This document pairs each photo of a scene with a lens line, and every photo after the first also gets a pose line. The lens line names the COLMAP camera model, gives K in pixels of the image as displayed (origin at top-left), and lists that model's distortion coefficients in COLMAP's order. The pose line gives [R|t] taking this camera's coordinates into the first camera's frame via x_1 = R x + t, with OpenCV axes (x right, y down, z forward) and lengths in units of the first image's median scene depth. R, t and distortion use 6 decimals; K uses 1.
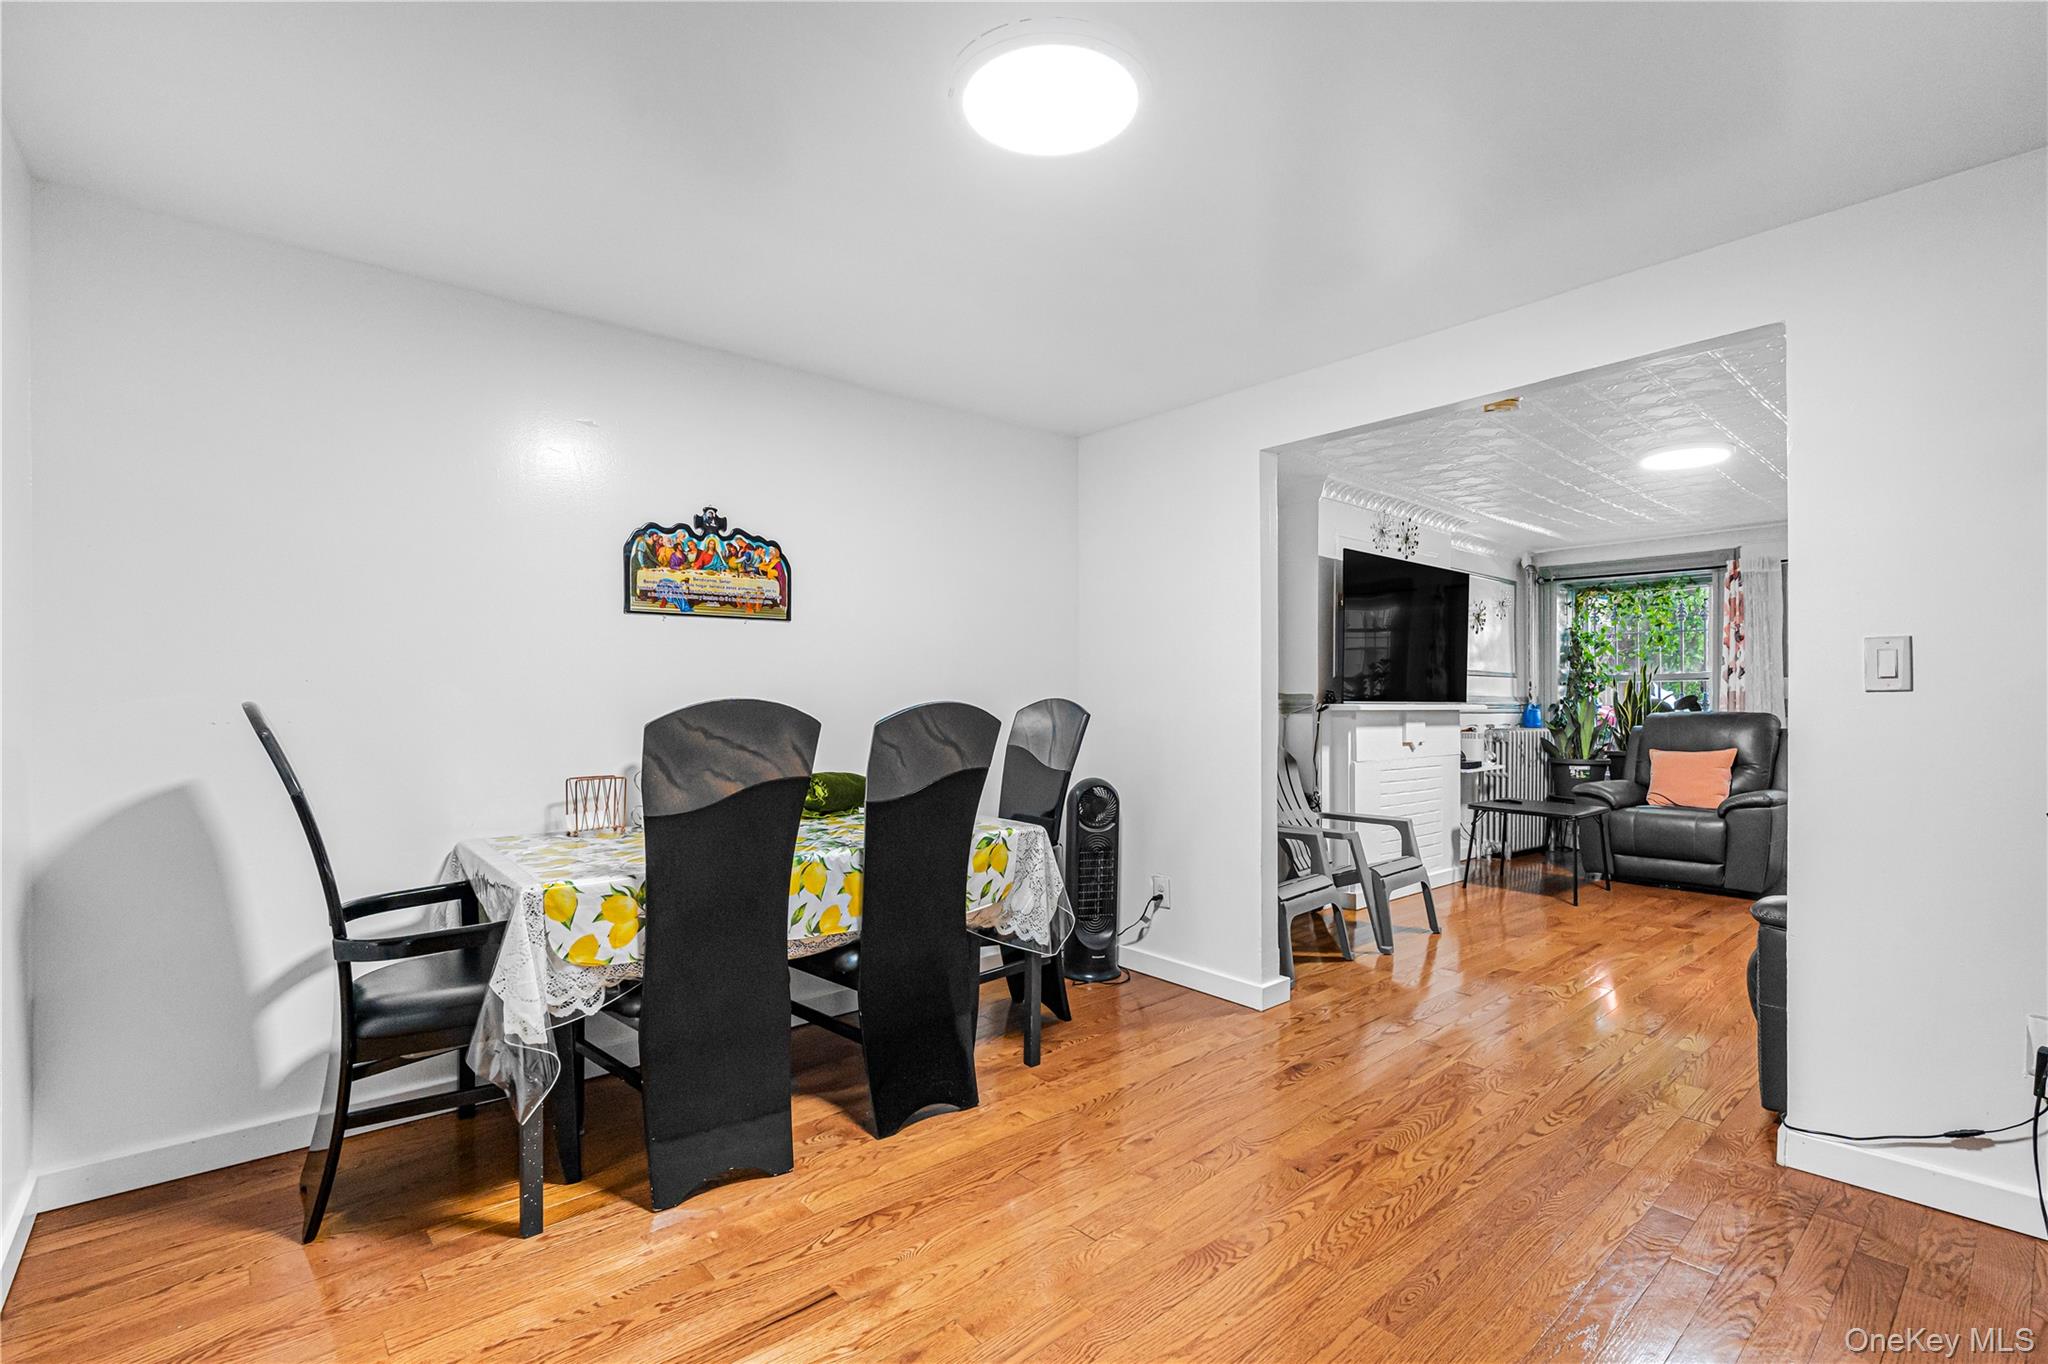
lens RADIAL K [[934.4, 0, 1017.7], [0, 934.4, 696.2], [0, 0, 1]] dist [0.000413, -0.000157]
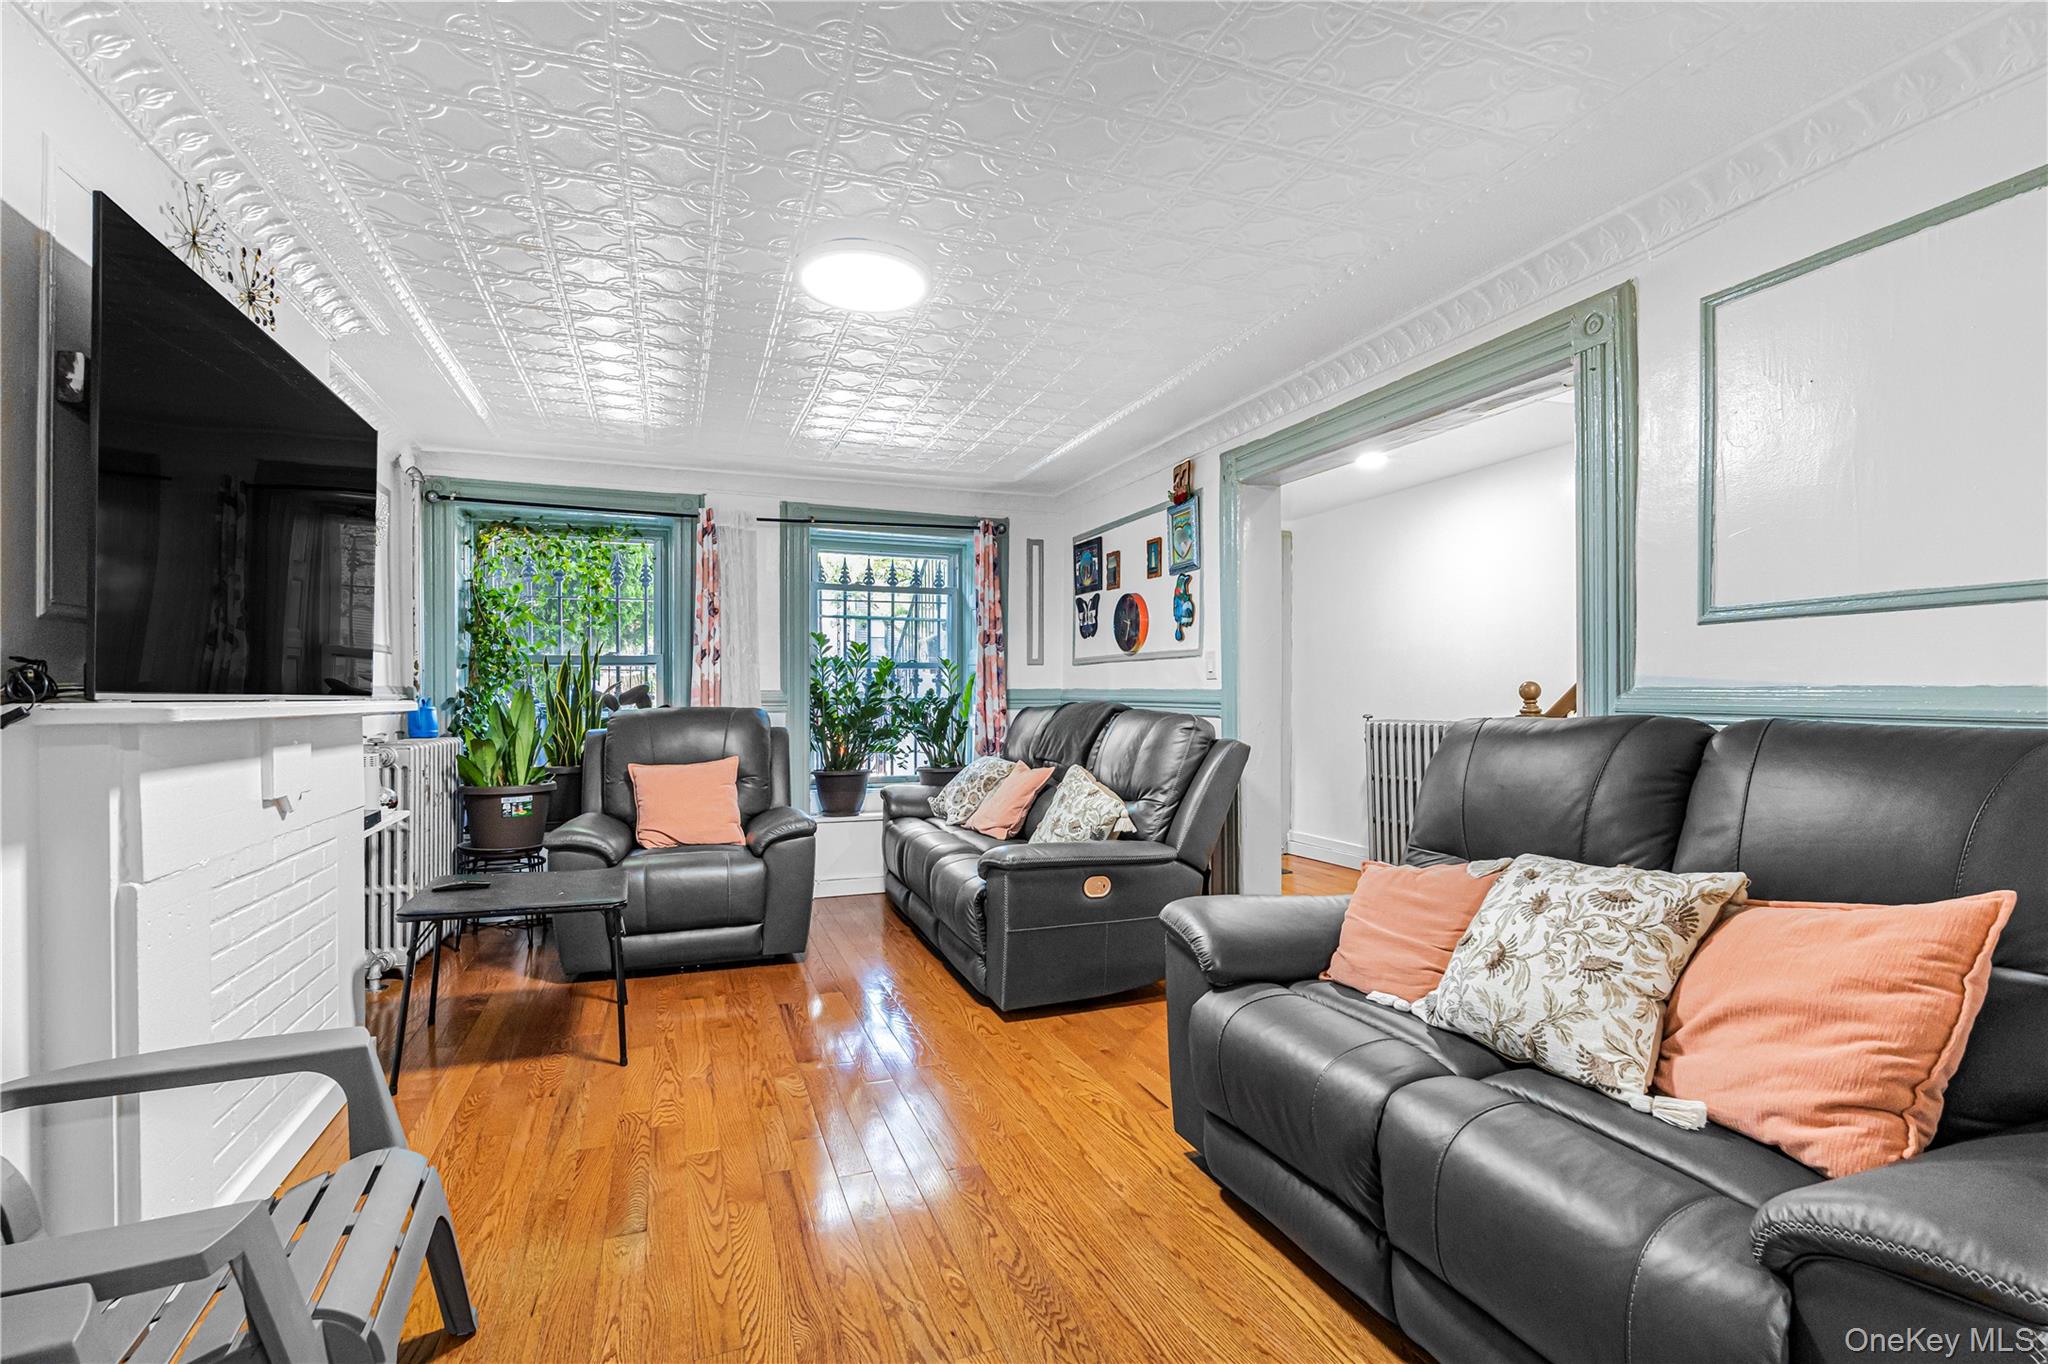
lens RADIAL K [[934.4, 0, 1017.7], [0, 934.4, 696.2], [0, 0, 1]] dist [0.000413, -0.000157]
pose [[0.341076, -0.004900, 0.940023, 0.133169], [-0.002282, 0.999979, 0.006041, 0.002693], [-0.940033, -0.004206, 0.341058, 0.498035]]
